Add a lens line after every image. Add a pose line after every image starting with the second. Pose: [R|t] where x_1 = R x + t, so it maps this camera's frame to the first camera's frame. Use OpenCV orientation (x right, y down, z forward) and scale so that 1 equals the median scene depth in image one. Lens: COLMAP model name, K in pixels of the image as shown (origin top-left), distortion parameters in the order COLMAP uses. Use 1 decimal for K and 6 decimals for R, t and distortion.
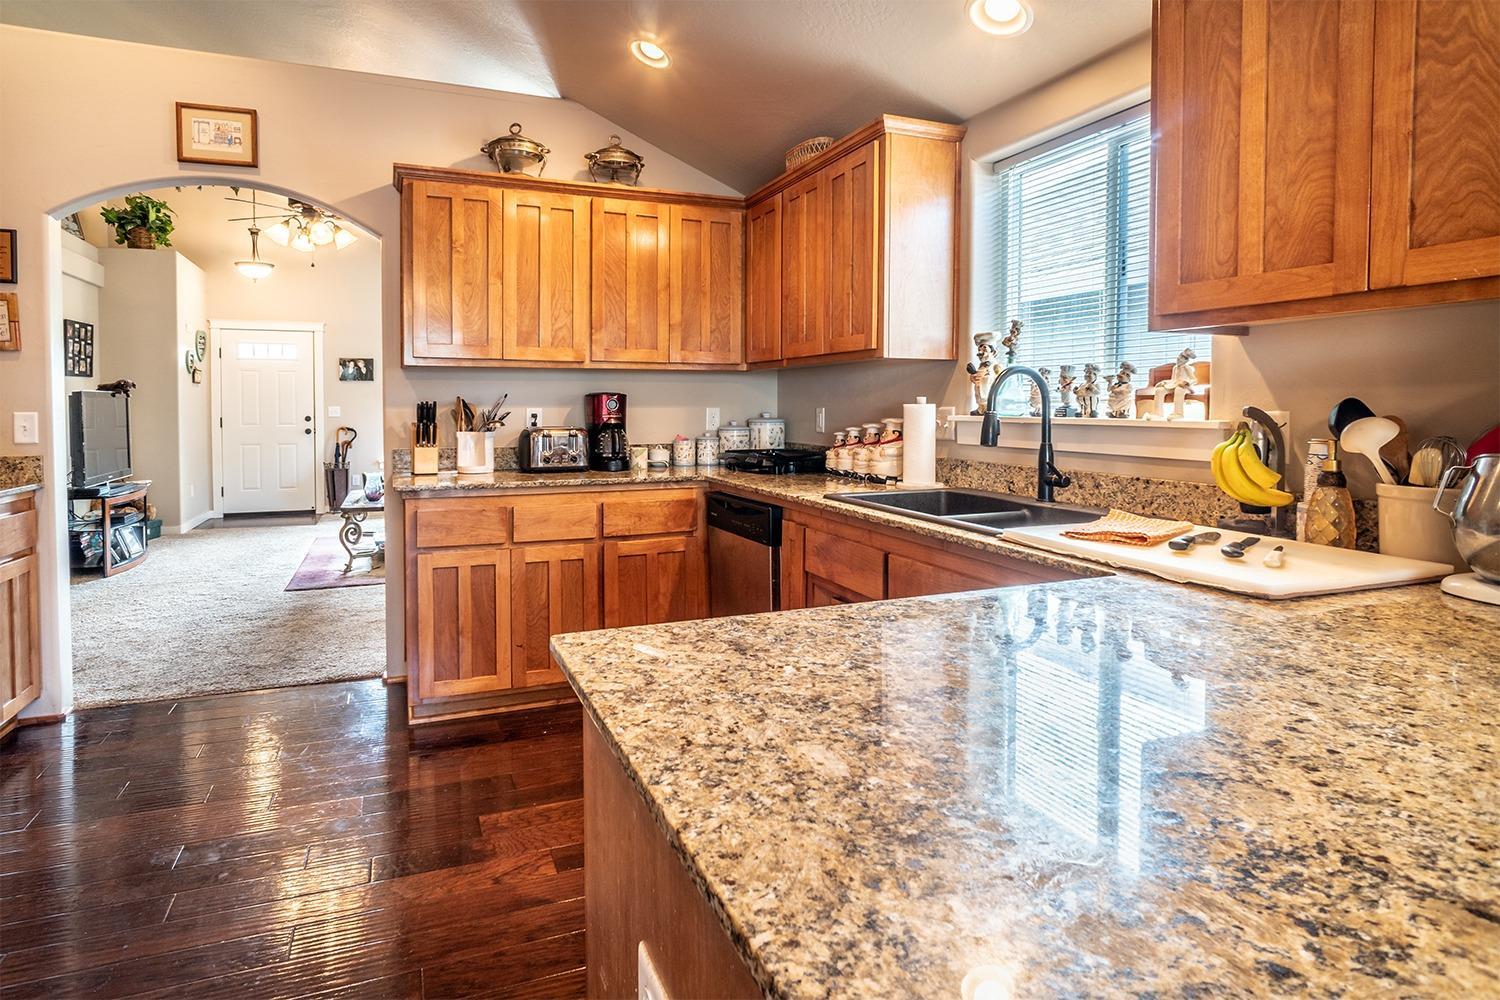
lens RADIAL K [[864.1, 0, 742.4], [0, 864.1, 426.8], [0, 0, 1]] dist [-0.020975, 0.000866]
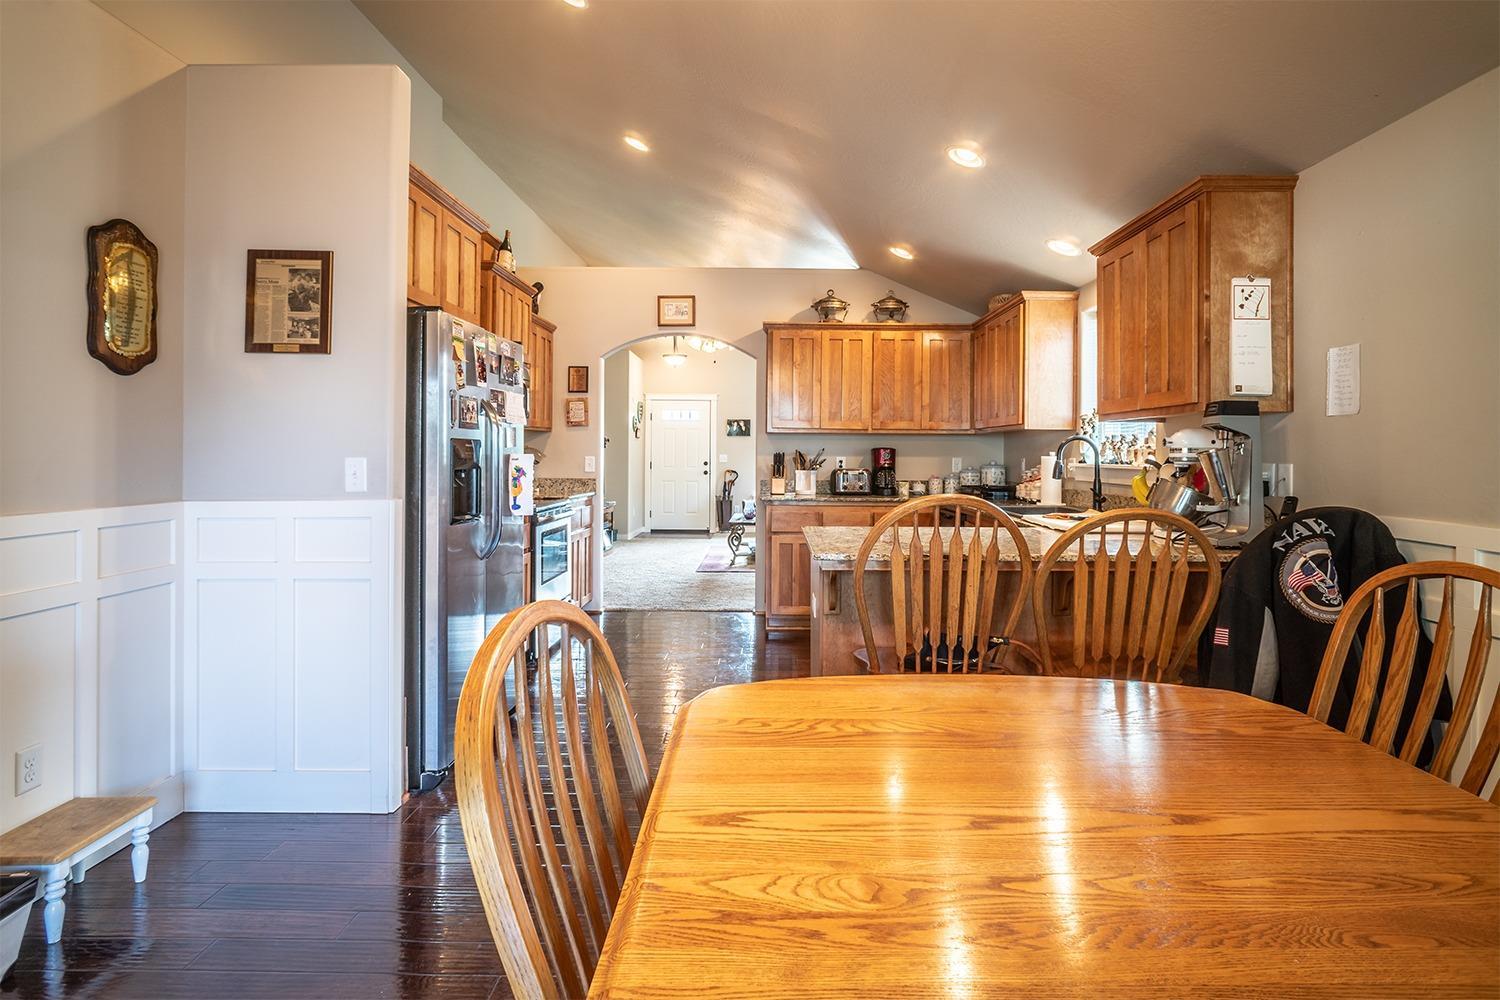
lens RADIAL K [[864.1, 0, 742.4], [0, 864.1, 426.8], [0, 0, 1]] dist [-0.020975, 0.000866]
pose [[0.916322, -0.004881, -0.400412, 0.266529], [-0.018362, 0.998362, -0.054191, 0.014888], [0.400021, 0.057008, 0.914731, -0.635129]]
